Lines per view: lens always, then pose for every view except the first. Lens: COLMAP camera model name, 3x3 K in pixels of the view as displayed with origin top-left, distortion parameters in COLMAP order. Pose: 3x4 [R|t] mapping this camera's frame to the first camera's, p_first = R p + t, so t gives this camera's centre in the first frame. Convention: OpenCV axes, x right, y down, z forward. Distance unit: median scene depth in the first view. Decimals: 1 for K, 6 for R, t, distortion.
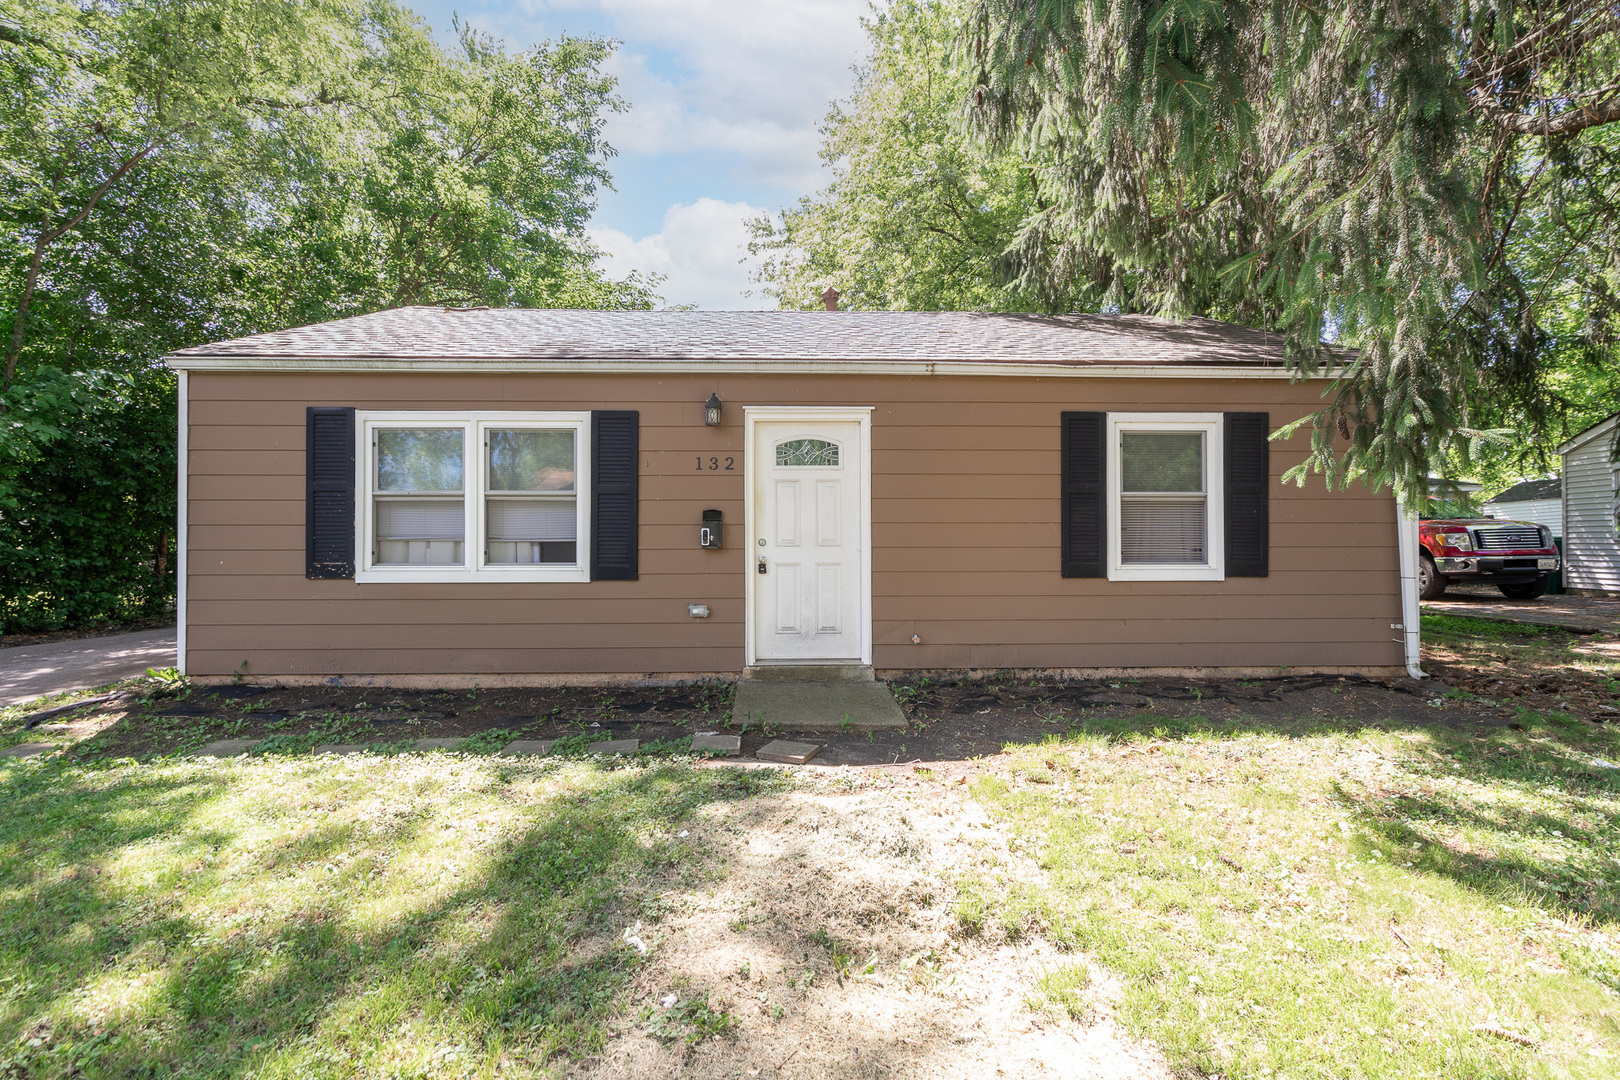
lens RADIAL K [[637.3, 0, 863.6], [0, 637.3, 536.7], [0, 0, 1]] dist [-0.002712, -0.000084]
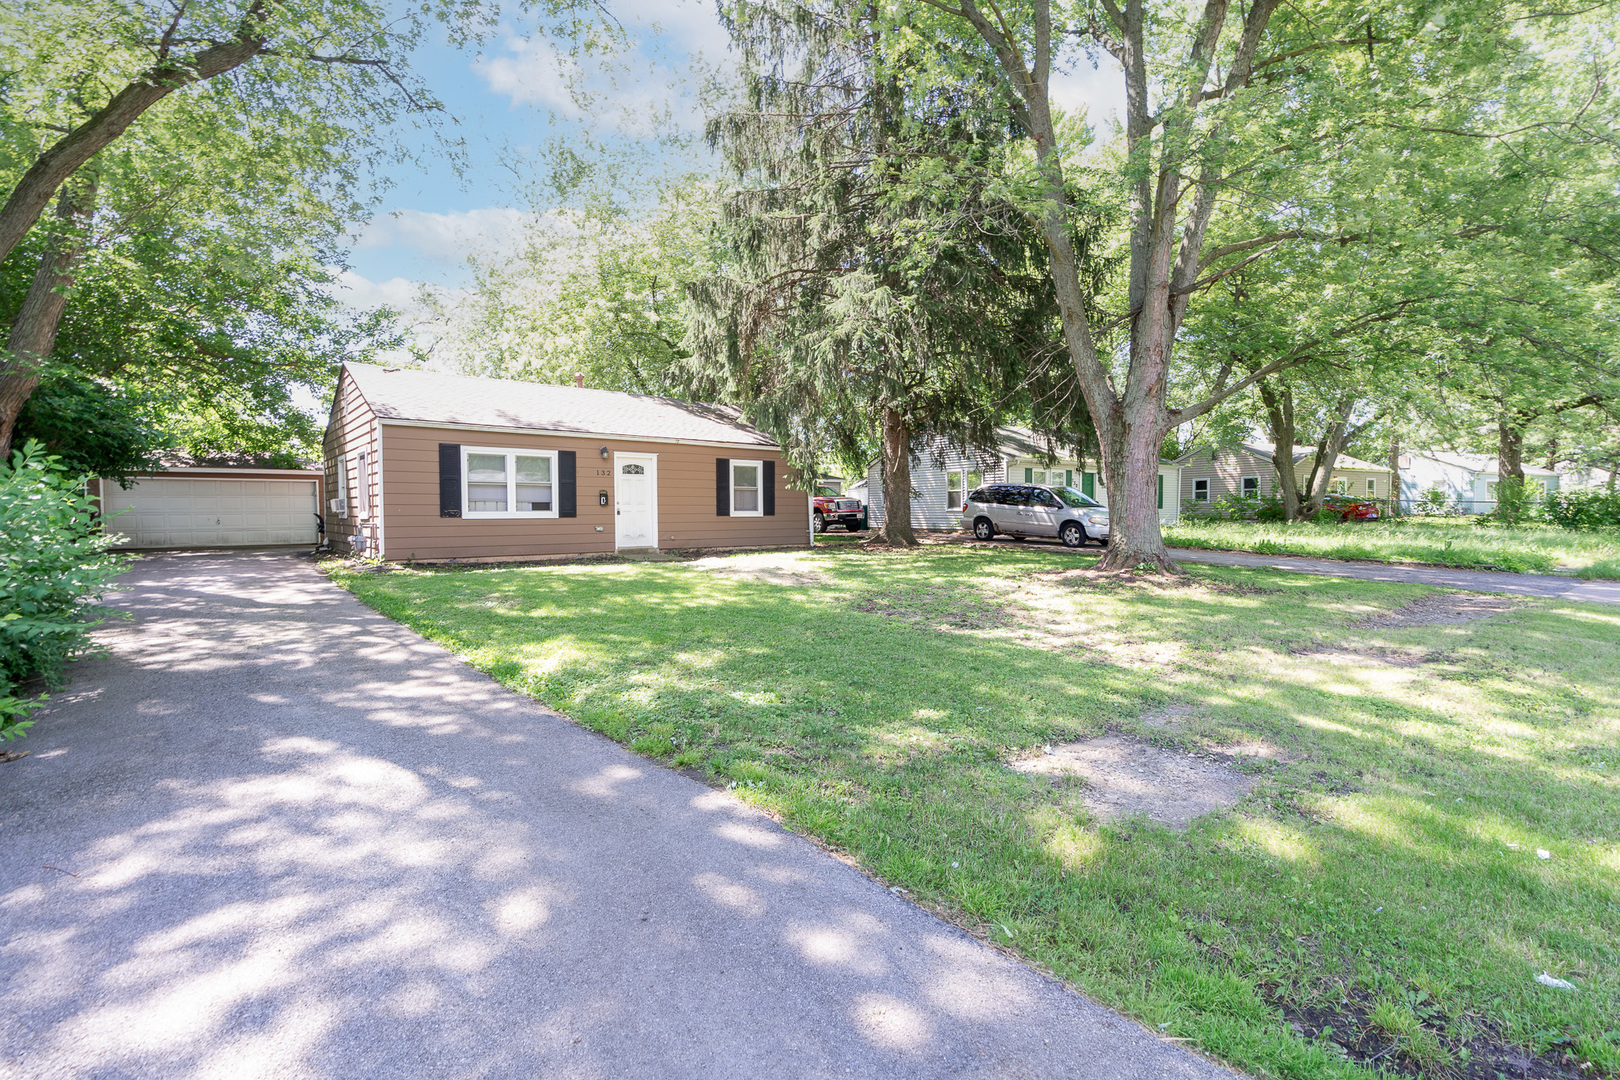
lens RADIAL K [[746.0, 0, 797.4], [0, 746.0, 539.0], [0, 0, 1]] dist [-0.001448, 0.000107]
pose [[0.791491, -0.023039, 0.610746, -1.485204], [0.001639, 0.999366, 0.035574, 0.049990], [-0.611178, -0.027156, 0.791027, -1.924477]]
